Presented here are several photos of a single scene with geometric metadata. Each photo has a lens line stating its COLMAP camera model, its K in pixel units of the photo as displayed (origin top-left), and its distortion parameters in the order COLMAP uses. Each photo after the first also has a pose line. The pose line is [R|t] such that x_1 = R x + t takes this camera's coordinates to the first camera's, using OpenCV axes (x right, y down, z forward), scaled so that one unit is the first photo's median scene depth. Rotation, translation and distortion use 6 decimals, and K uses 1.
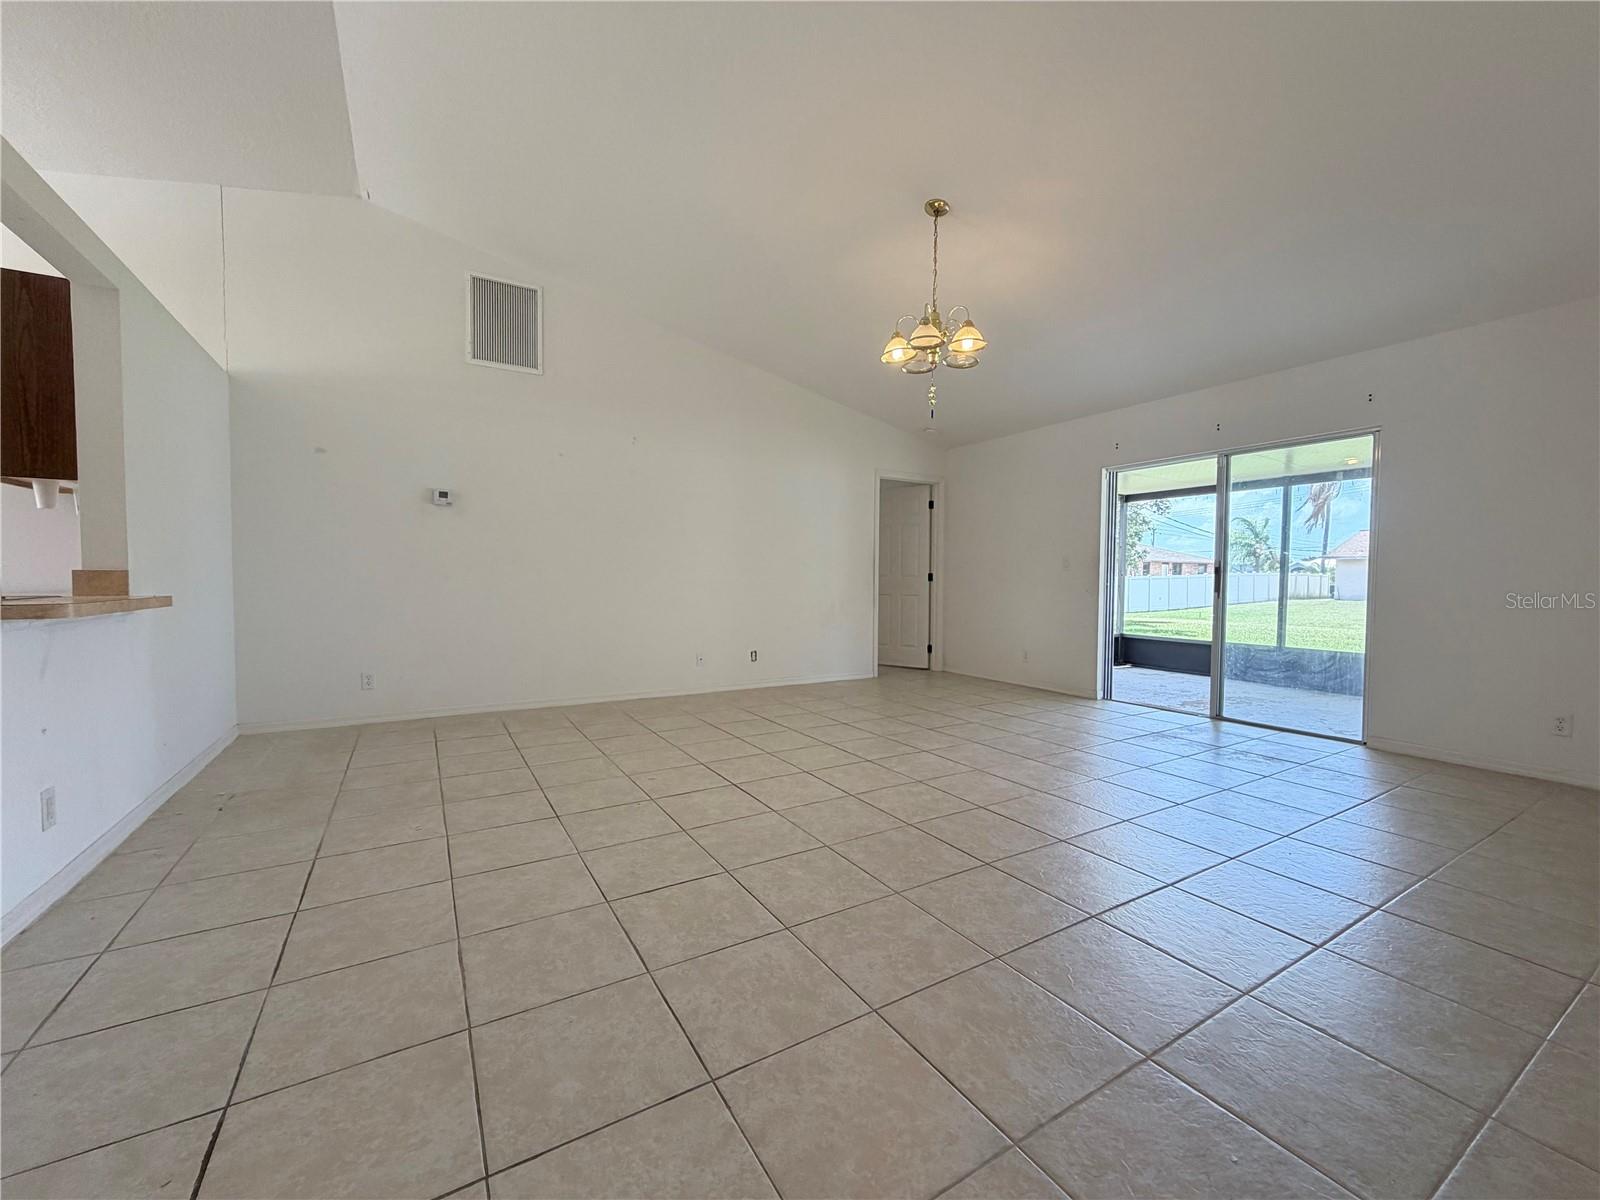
lens RADIAL K [[636.4, 0, 798.8], [0, 636.4, 603.5], [0, 0, 1]] dist [0.001384, -0.000170]
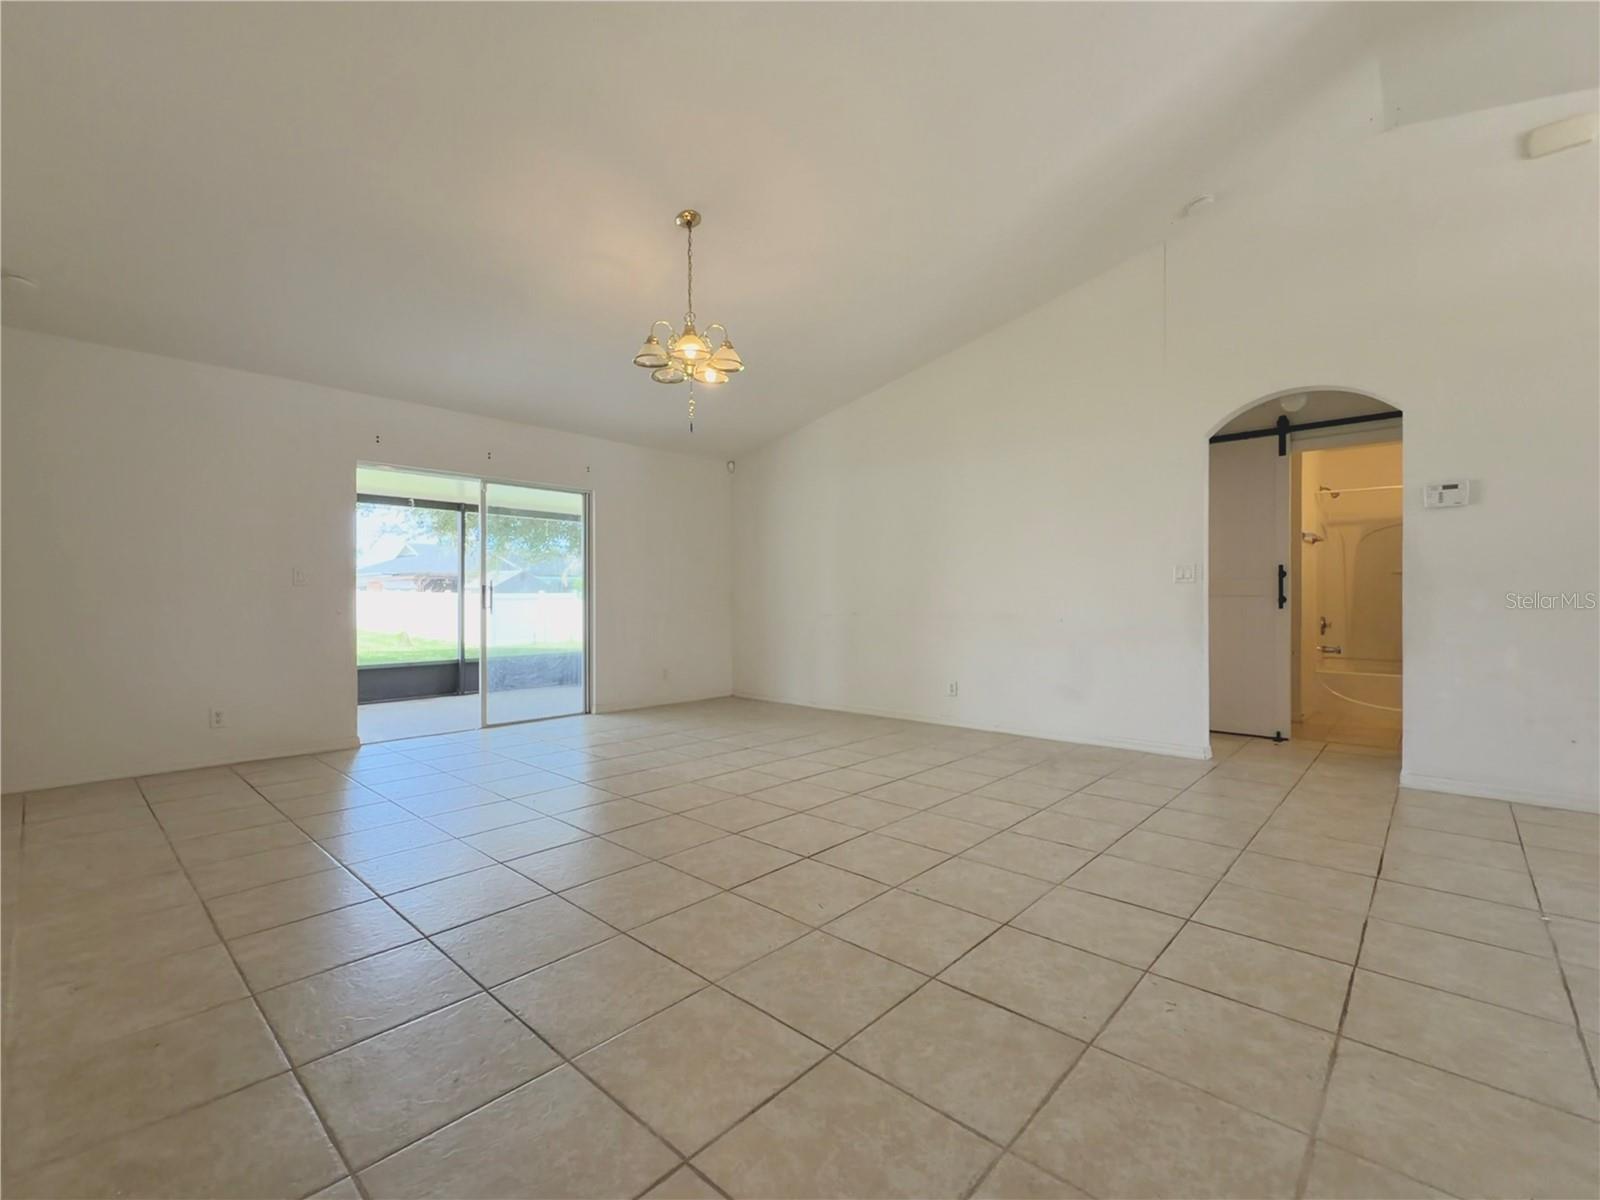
lens RADIAL K [[701.1, 0, 803.8], [0, 701.1, 600.3], [0, 0, 1]] dist [0.000972, 0.000639]
pose [[-0.286569, -0.007785, 0.958028, -0.862553], [0.037761, 0.999098, 0.019414, -0.047879], [-0.957315, 0.041739, -0.286017, 1.147002]]
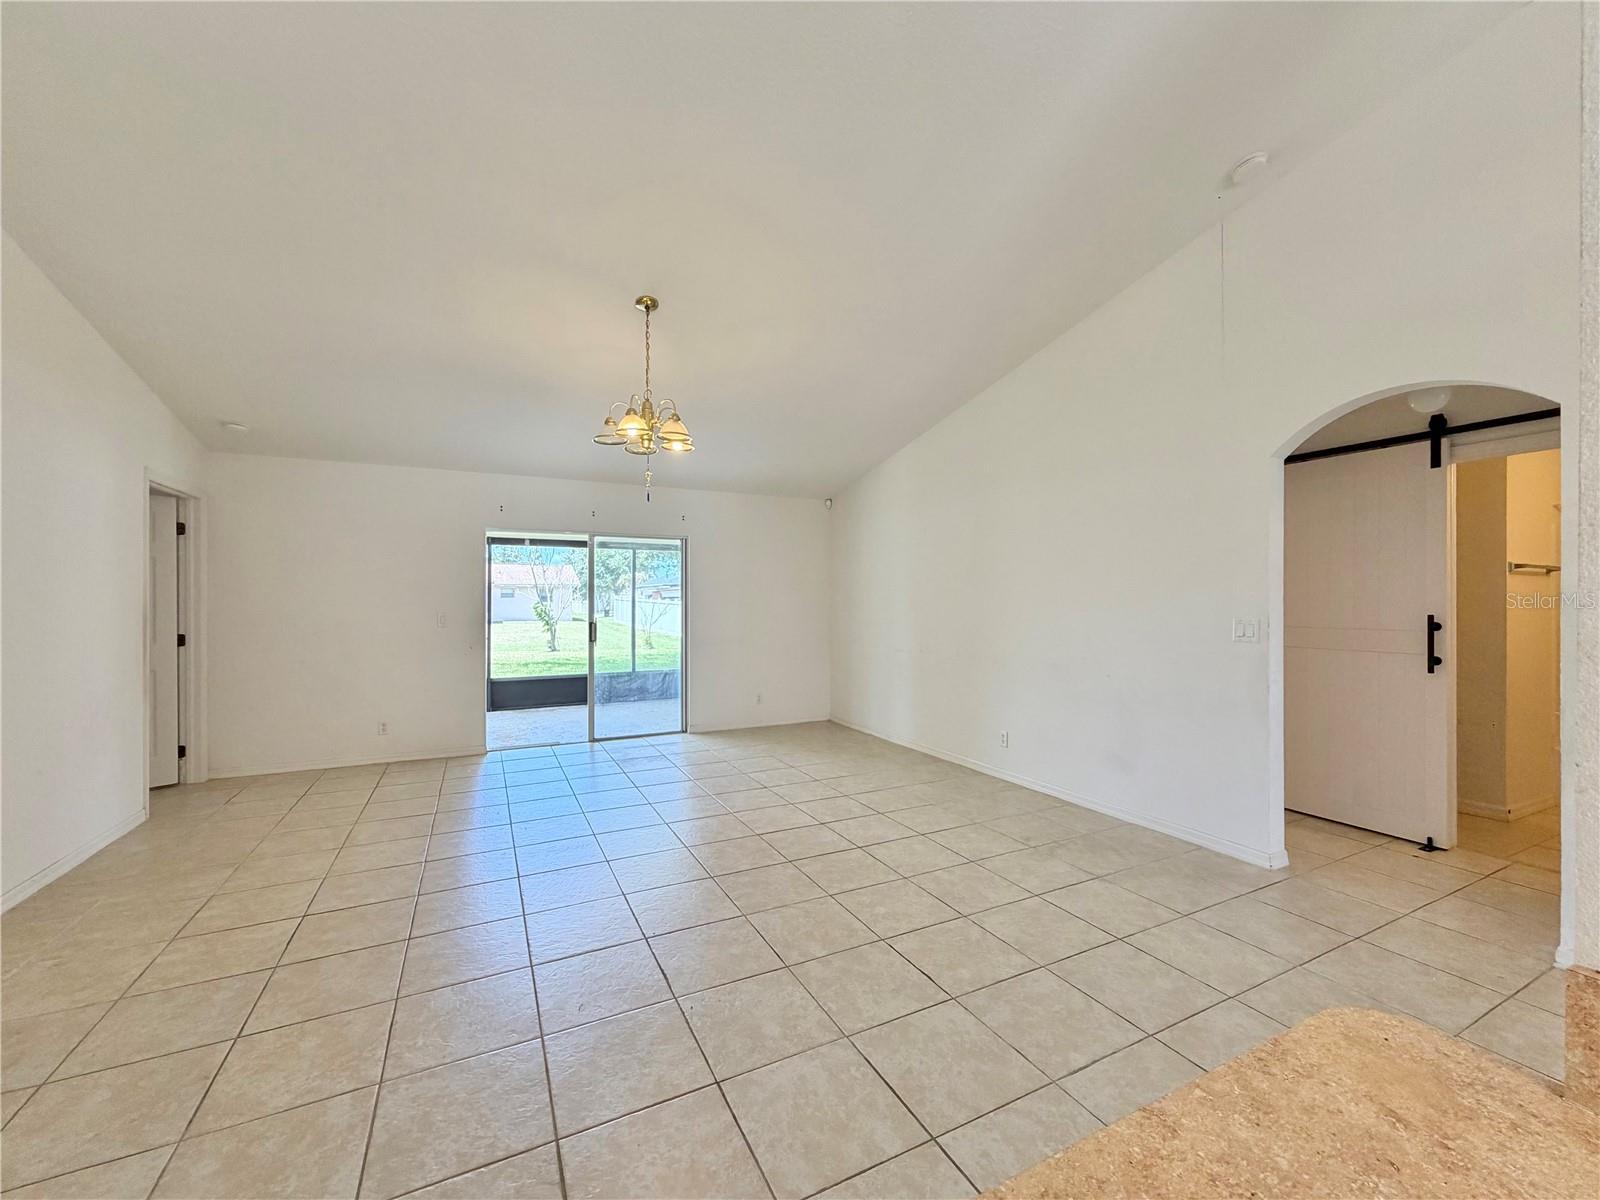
lens RADIAL K [[636.4, 0, 798.7], [0, 636.4, 599.7], [0, 0, 1]] dist [0.001384, -0.000170]
pose [[0.075303, -0.004180, 0.997152, -0.808829], [0.040664, 0.999172, 0.001117, -0.119926], [-0.996331, 0.040464, 0.075411, 0.679776]]
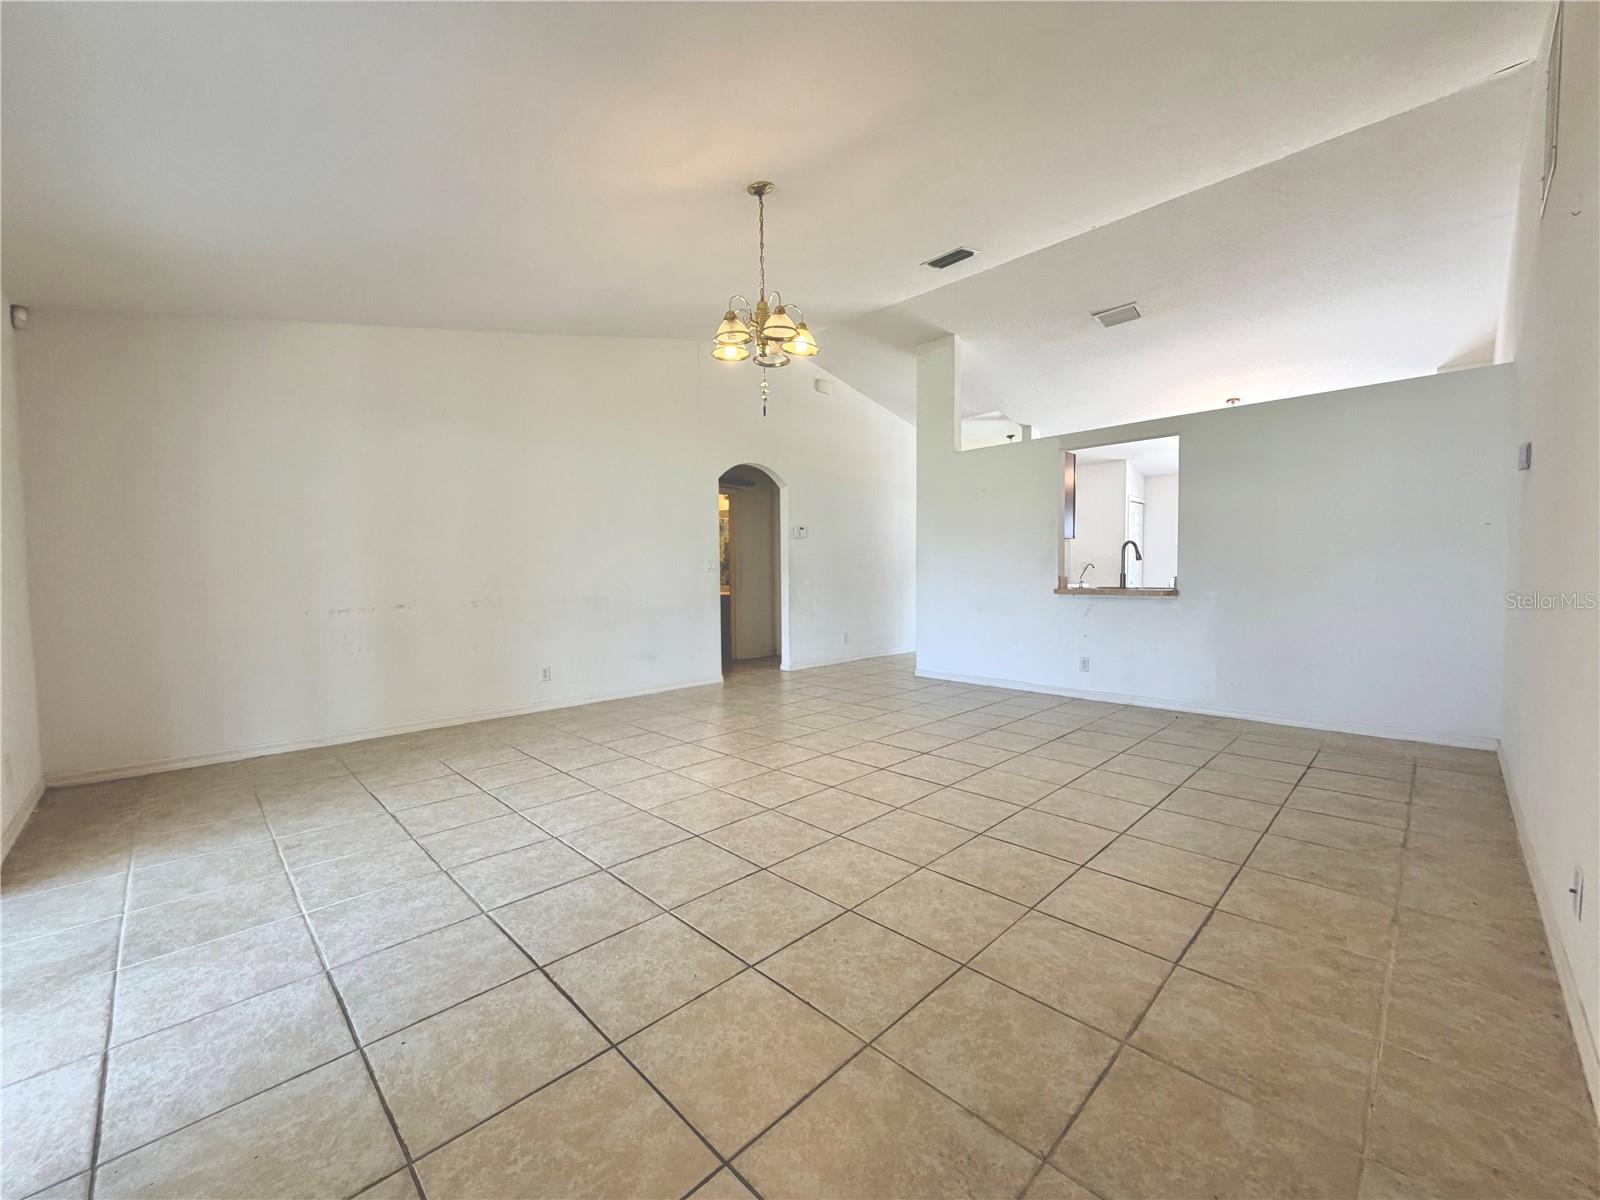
lens RADIAL K [[636.4, 0, 797.6], [0, 636.4, 598.6], [0, 0, 1]] dist [0.001384, -0.000170]
pose [[-0.971087, 0.009963, -0.238519, 0.388914], [-0.008715, 0.996983, 0.077126, -0.092283], [0.238568, 0.076975, -0.968070, 1.933866]]
